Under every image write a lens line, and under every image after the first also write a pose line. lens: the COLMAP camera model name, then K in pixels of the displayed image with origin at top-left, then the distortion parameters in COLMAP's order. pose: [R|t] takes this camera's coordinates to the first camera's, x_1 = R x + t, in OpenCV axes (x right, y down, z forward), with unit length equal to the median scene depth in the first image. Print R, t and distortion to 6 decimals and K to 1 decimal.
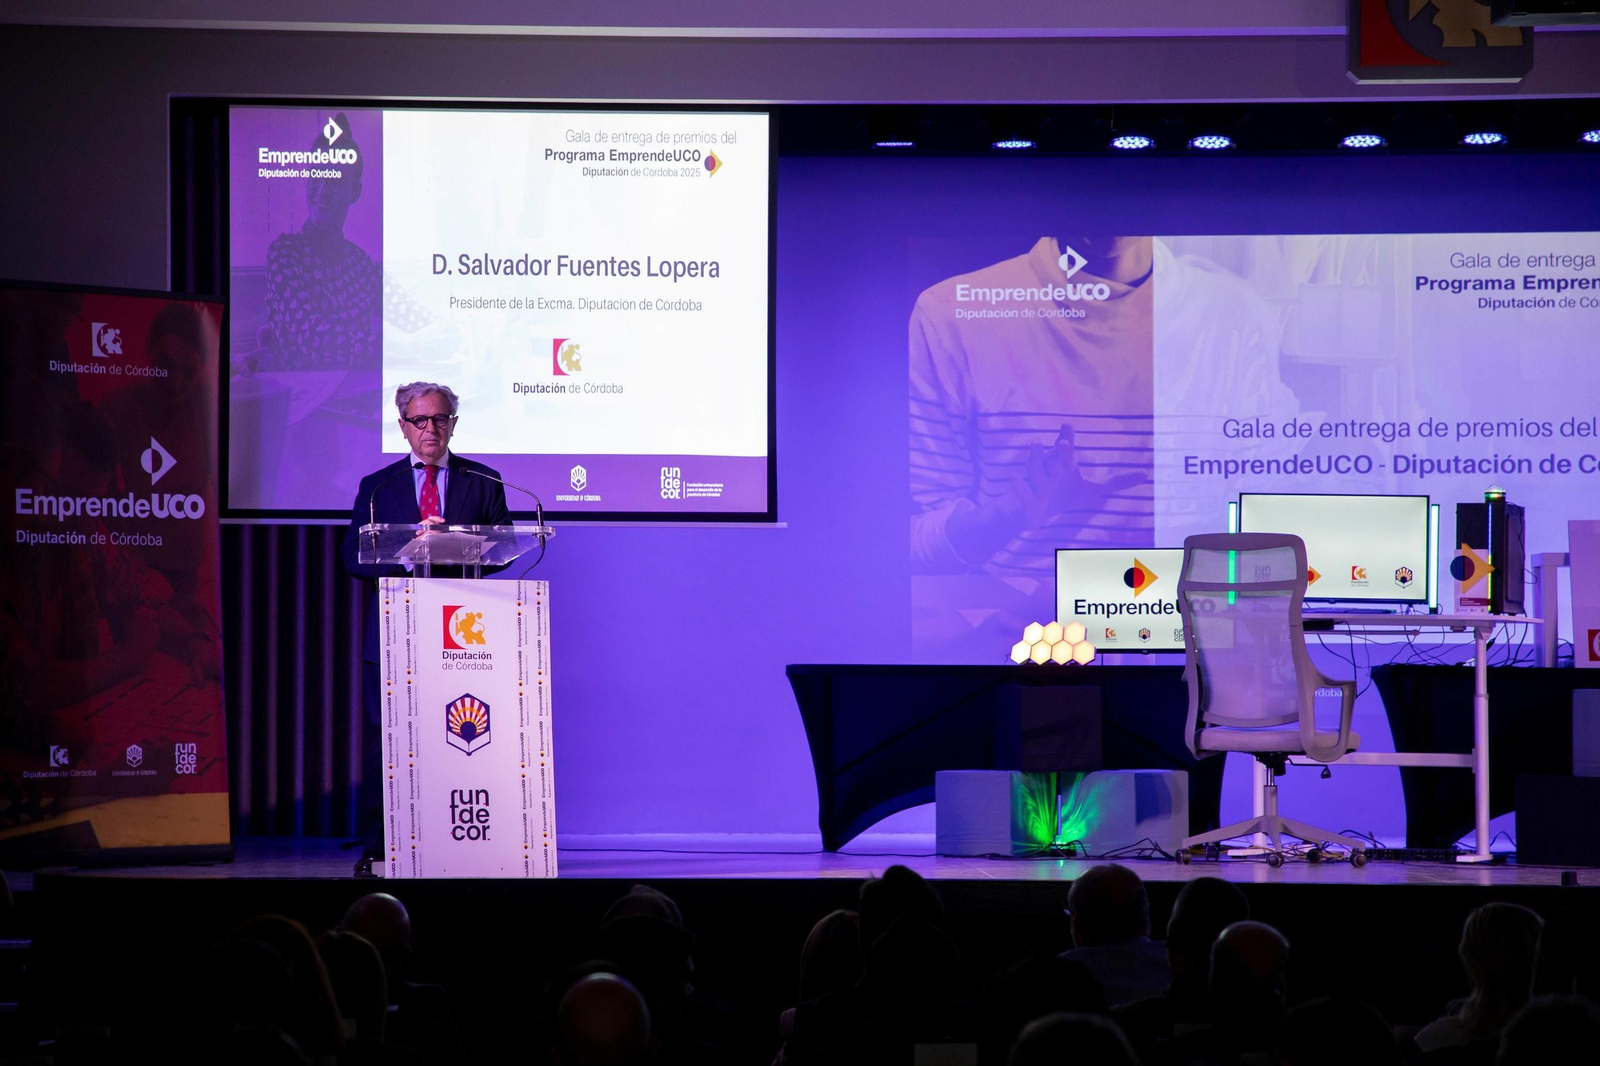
lens RADIAL K [[4389.5, 0, 800.0], [0, 4389.5, 533.0], [0, 0, 1]] dist [0.732723, -1.740623]
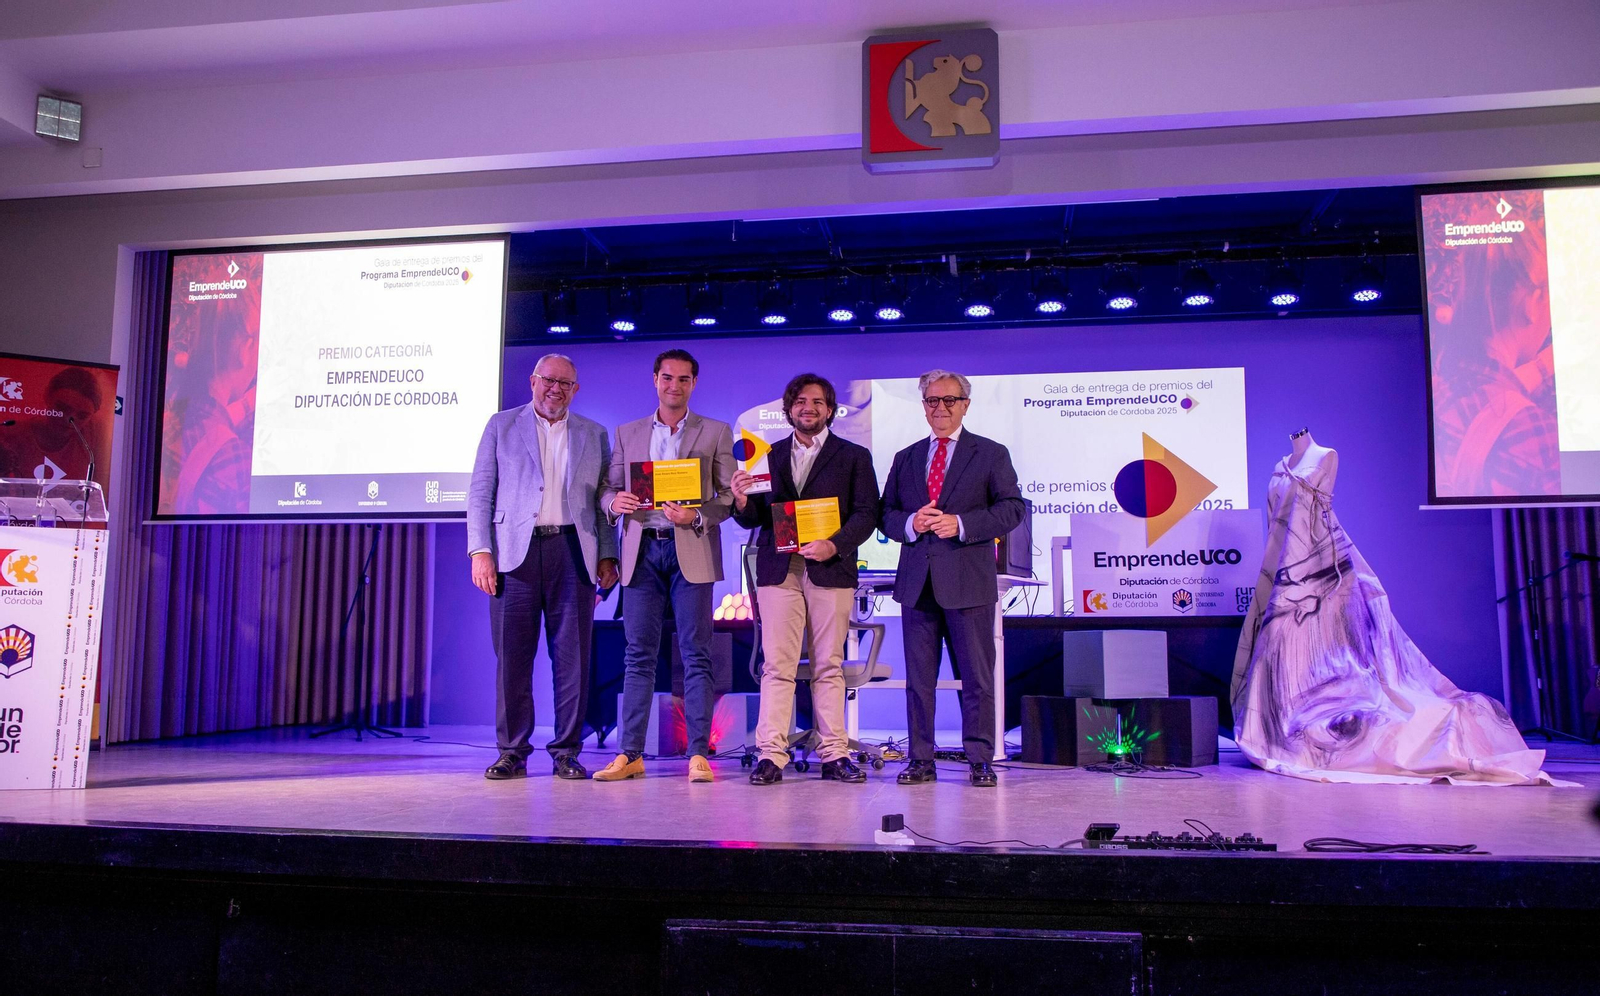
lens RADIAL K [[1259.9, 0, 795.3], [0, 1259.9, 532.2], [0, 0, 1]] dist [-0.027335, 0.048590]
pose [[0.985410, -0.015706, -0.169472, 0.137077], [0.004079, 0.997627, -0.068735, 0.026771], [0.170149, 0.067041, 0.983135, 0.532343]]
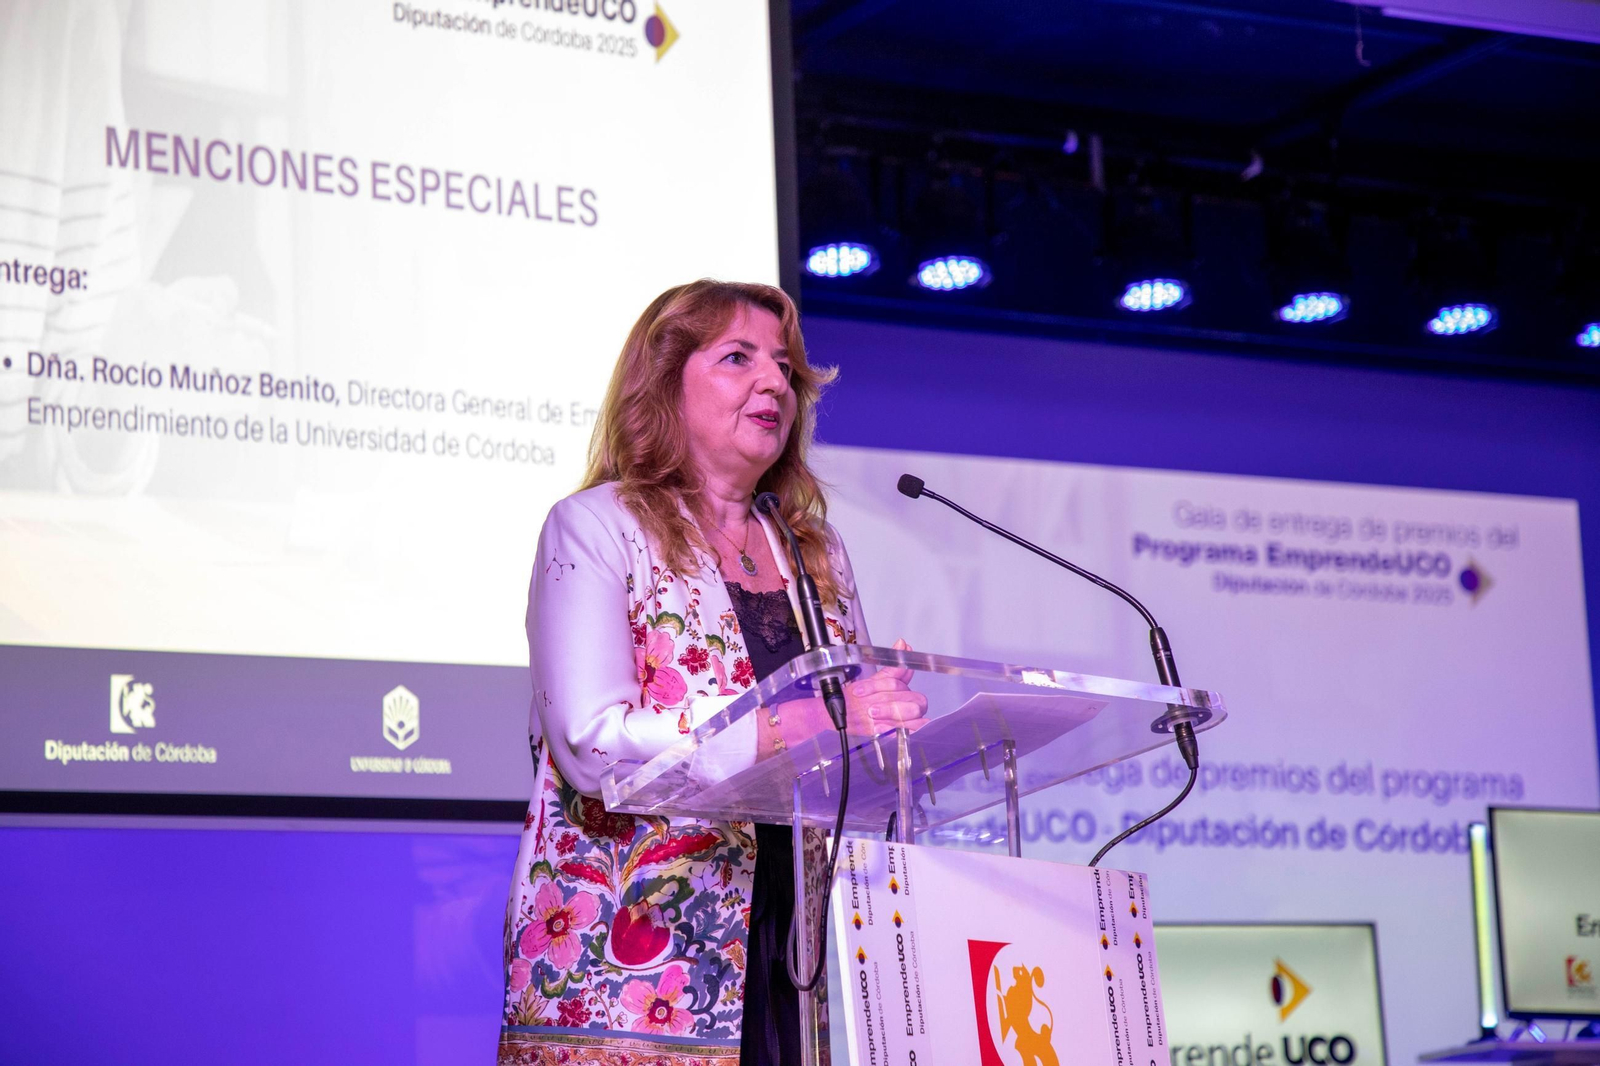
lens RADIAL K [[3620.7, 0, 793.7], [0, 3620.7, 530.7], [0, 0, 1]] dist [0.479959, -0.412662]
pose [[0.877257, 0.053331, 0.477049, -0.158793], [0.020995, 0.988595, -0.149126, 0.019308], [-0.479562, 0.140837, 0.866132, 0.589466]]
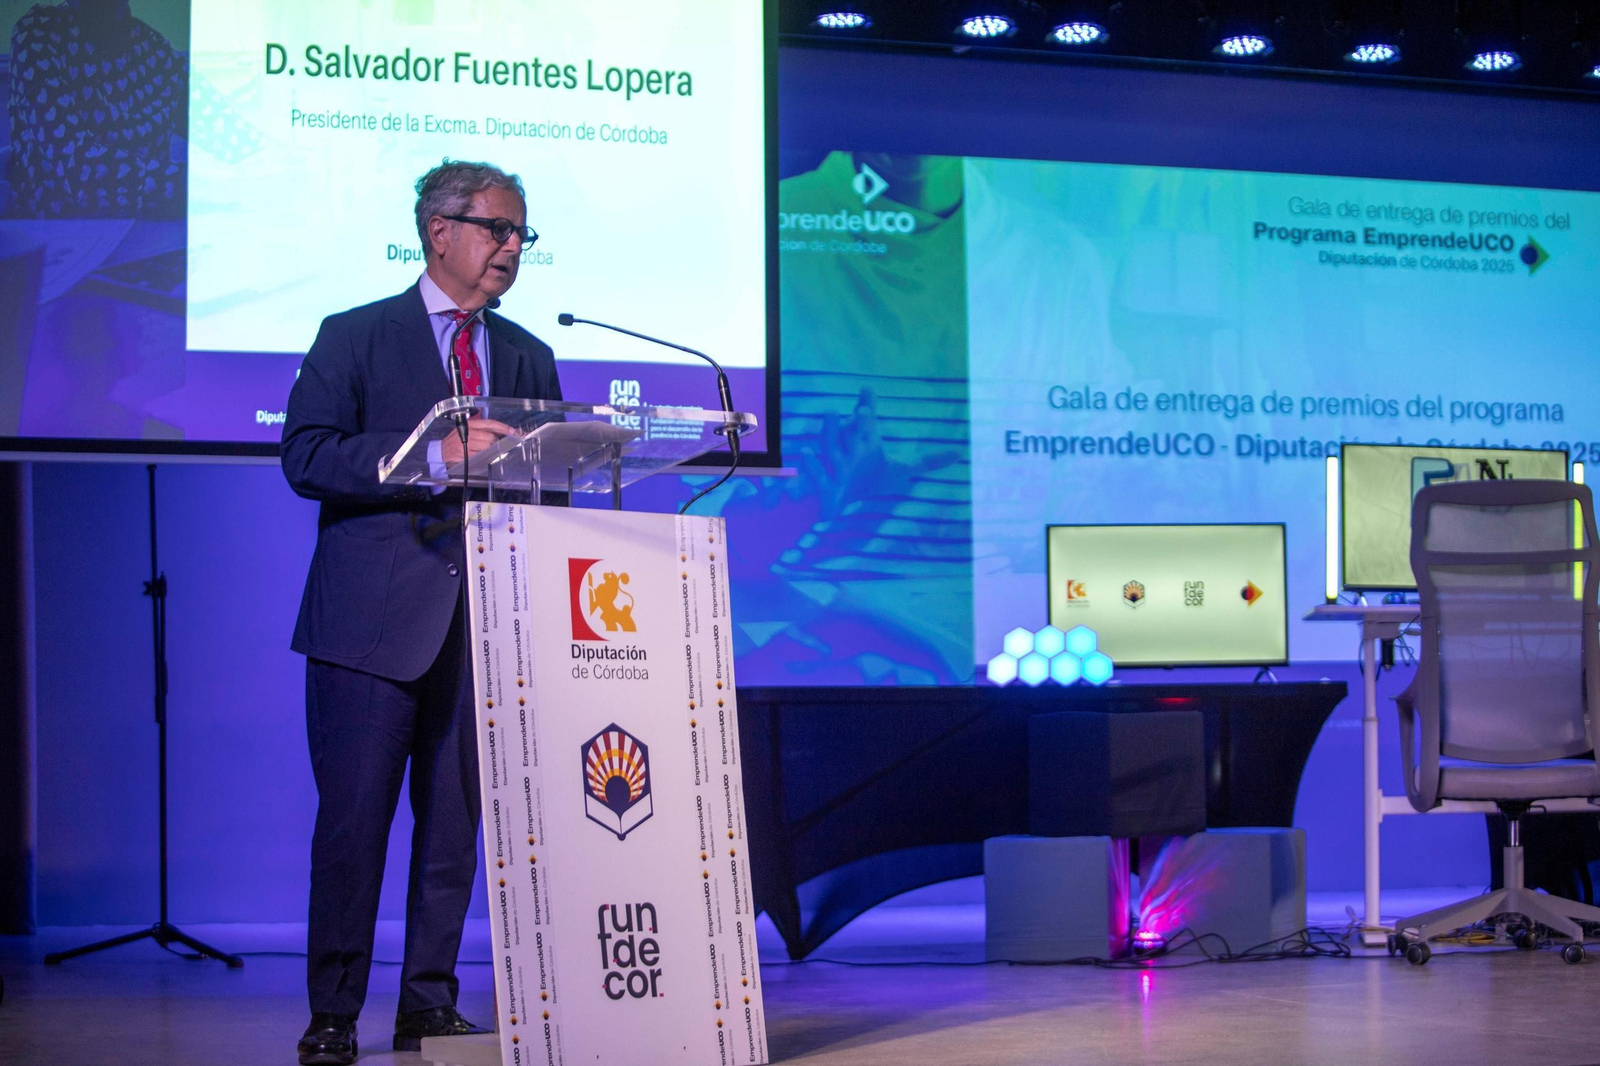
lens RADIAL K [[3253.7, 0, 800.0], [0, 3253.7, 533.0], [0, 0, 1]] dist [-0.305091, 0.321941]
pose [[0.953617, 0.006570, 0.300951, -0.128815], [0.002303, 0.999573, -0.029116, 0.018652], [-0.301014, 0.028459, 0.953195, 0.465006]]
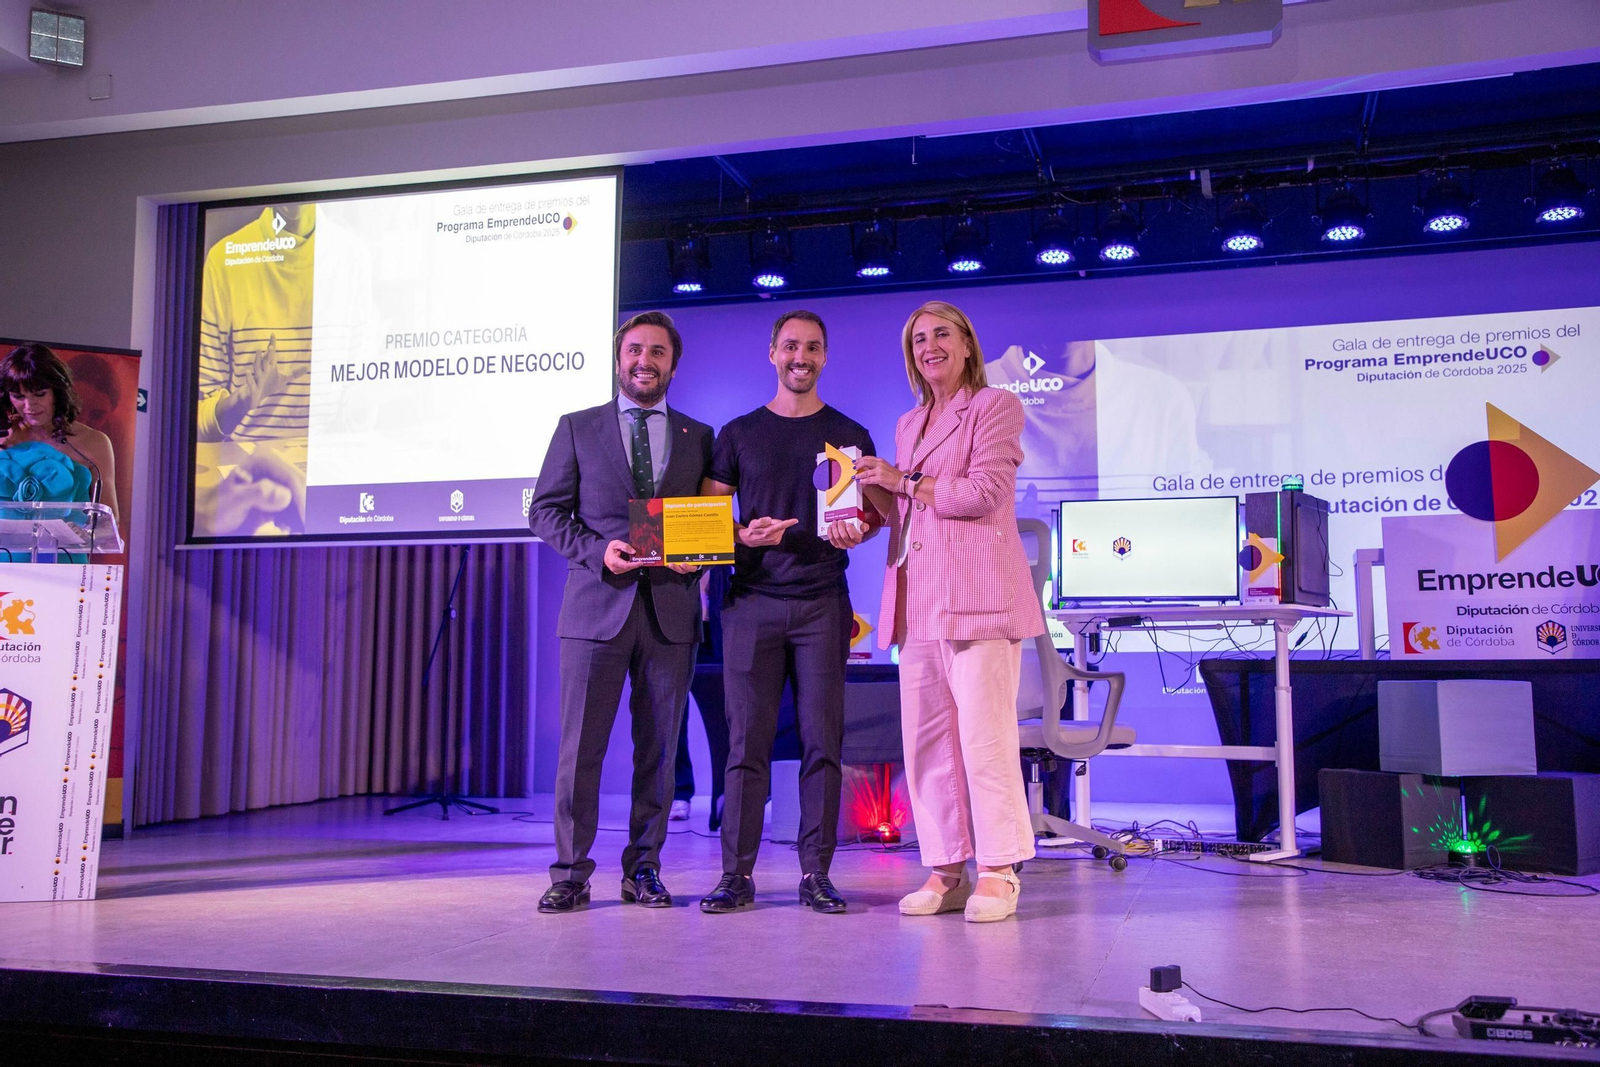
lens RADIAL K [[1581.6, 0, 802.5], [0, 1581.6, 536.0], [0, 0, 1]] dist [0.044905, 0.073991]
pose [[0.958889, -0.030303, -0.282158, 0.131396], [0.011694, 0.997657, -0.067405, 0.021963], [0.283540, 0.061334, 0.956997, 0.547102]]
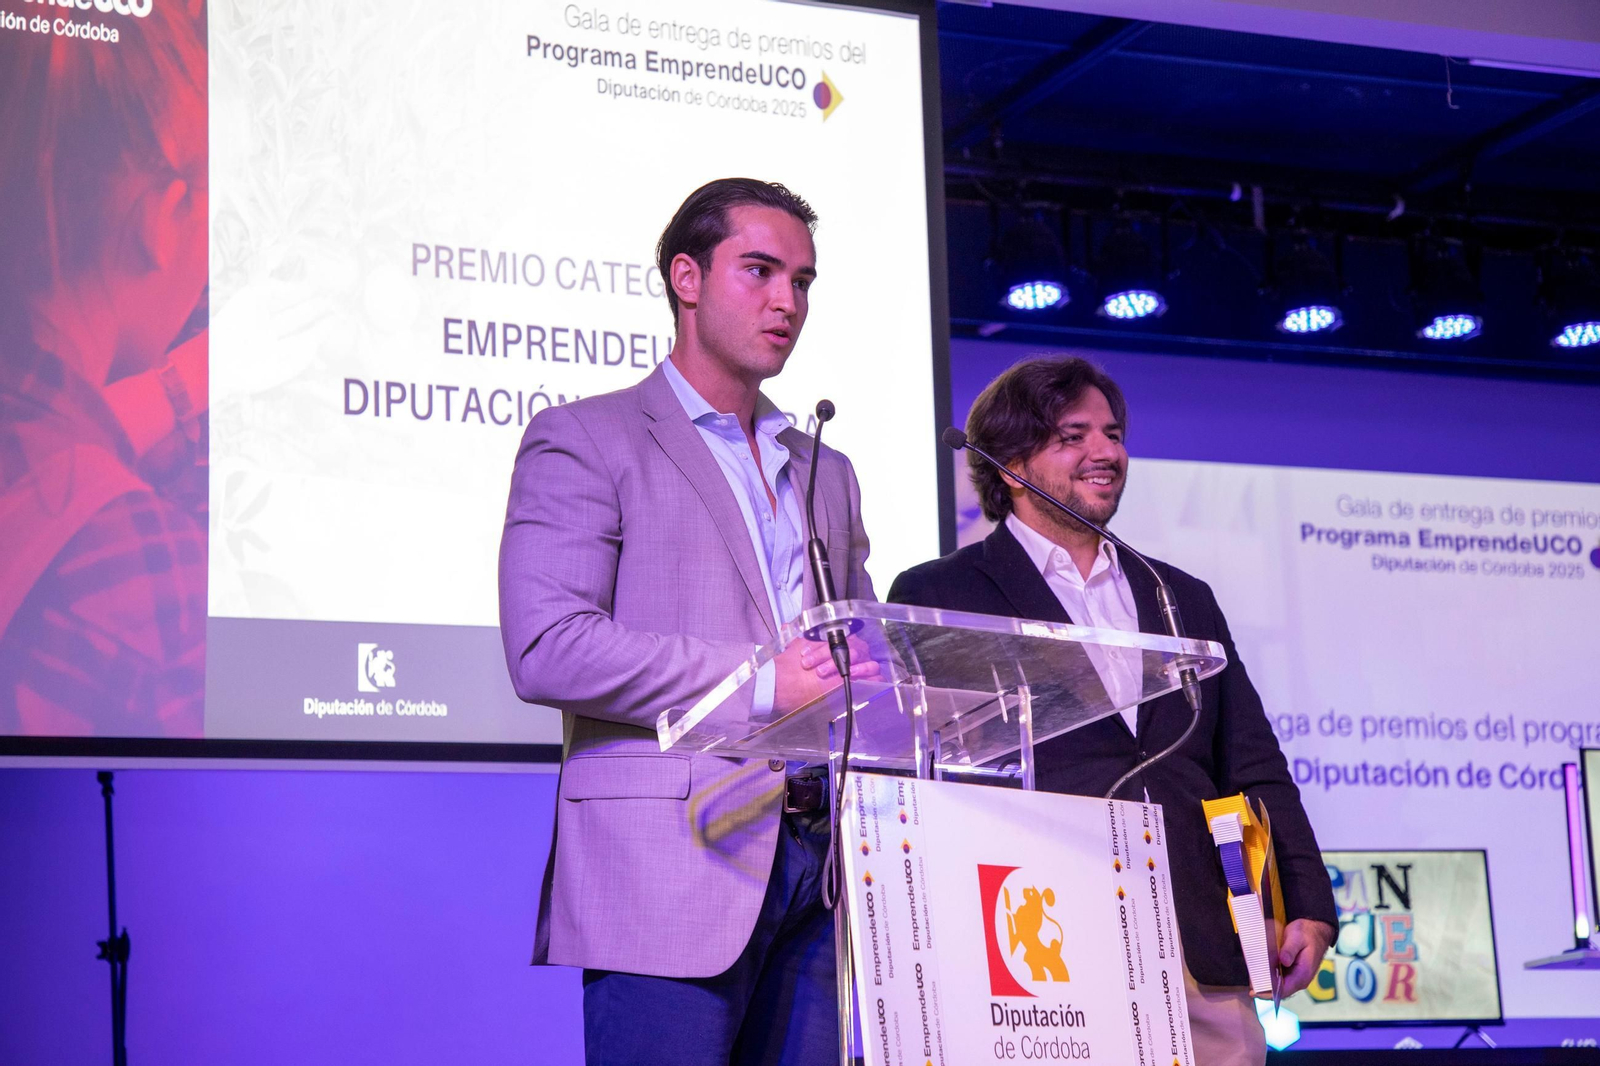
lens RADIAL K [[2898.8, 0, 795.5], [0, 2898.8, 532.2], [0, 0, 1]] dist [0.291065, 0.016618]
pose [[0.923488, 0.040285, 0.381507, -0.134749], [0.020249, 0.987966, -0.153339, 0.018936], [-0.383094, 0.149332, 0.911559, 0.599073]]
